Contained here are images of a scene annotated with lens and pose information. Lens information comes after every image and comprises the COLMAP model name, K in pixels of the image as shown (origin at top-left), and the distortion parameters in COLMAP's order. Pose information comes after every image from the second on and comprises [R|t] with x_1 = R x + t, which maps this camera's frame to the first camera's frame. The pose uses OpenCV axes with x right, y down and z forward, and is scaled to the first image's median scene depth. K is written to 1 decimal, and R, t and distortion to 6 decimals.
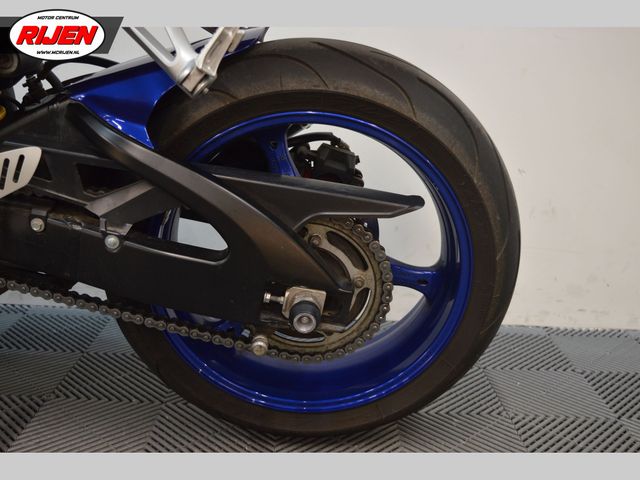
lens RADIAL K [[680.7, 0, 320.0], [0, 680.7, 240.0], [0, 0, 1]] dist [0.001212, -0.001153]
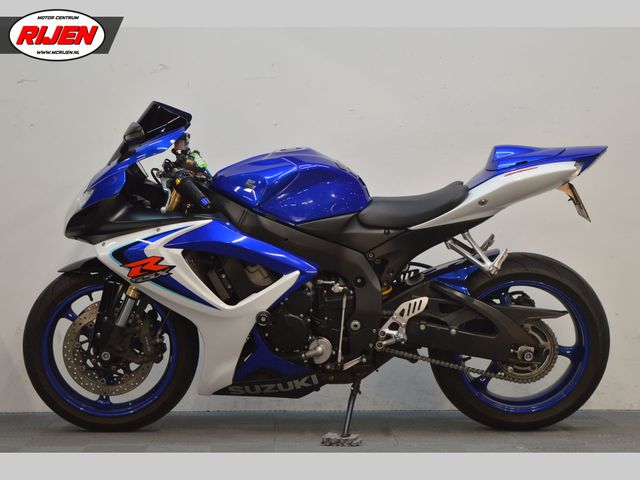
lens RADIAL K [[1528.9, 0, 320.0], [0, 1528.9, 240.0], [0, 0, 1]] dist [0.015992, 0.181750]
pose [[0.998371, -0.042623, 0.037939, -1.000283], [0.050349, 0.970892, -0.234164, 0.992880], [-0.026854, 0.235693, 0.971457, -4.702641]]
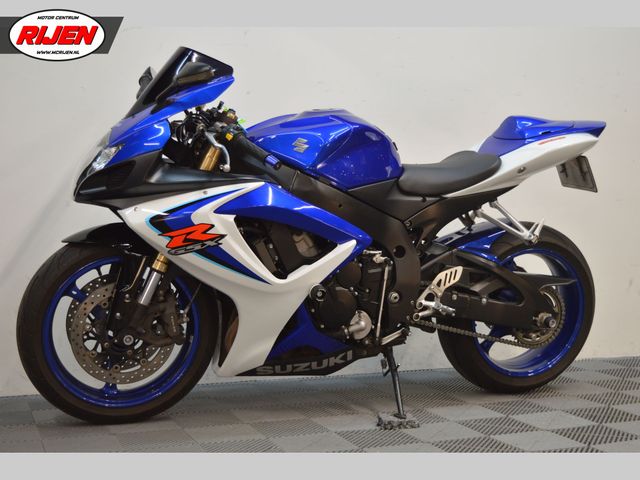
lens RADIAL K [[919.5, 0, 320.0], [0, 919.5, 240.0], [0, 0, 1]] dist [-0.037698, -0.051675]
pose [[0.922690, -0.046647, 0.382711, -2.158294], [0.125896, 0.974693, -0.184724, 0.336935], [-0.364409, 0.218625, 0.905212, -1.958256]]
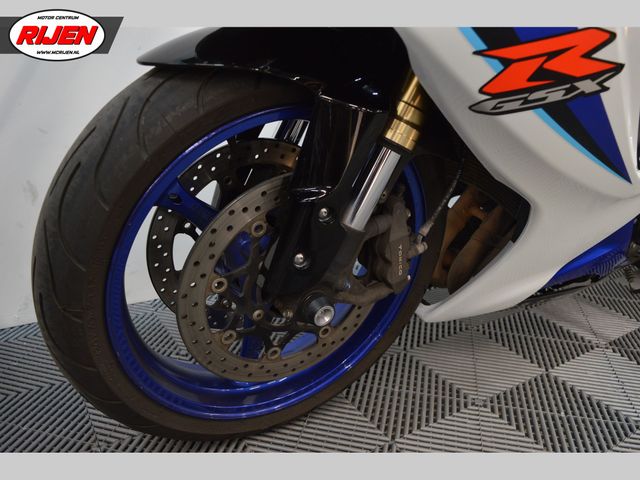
lens RADIAL K [[526.3, 0, 320.0], [0, 526.3, 240.0], [0, 0, 1]] dist [-0.099456, 0.000490]
pose [[0.844001, -0.182120, 0.504474, -1.950333], [0.120628, 0.980943, 0.152315, -0.184044], [-0.522600, -0.067701, 0.849886, 0.445248]]
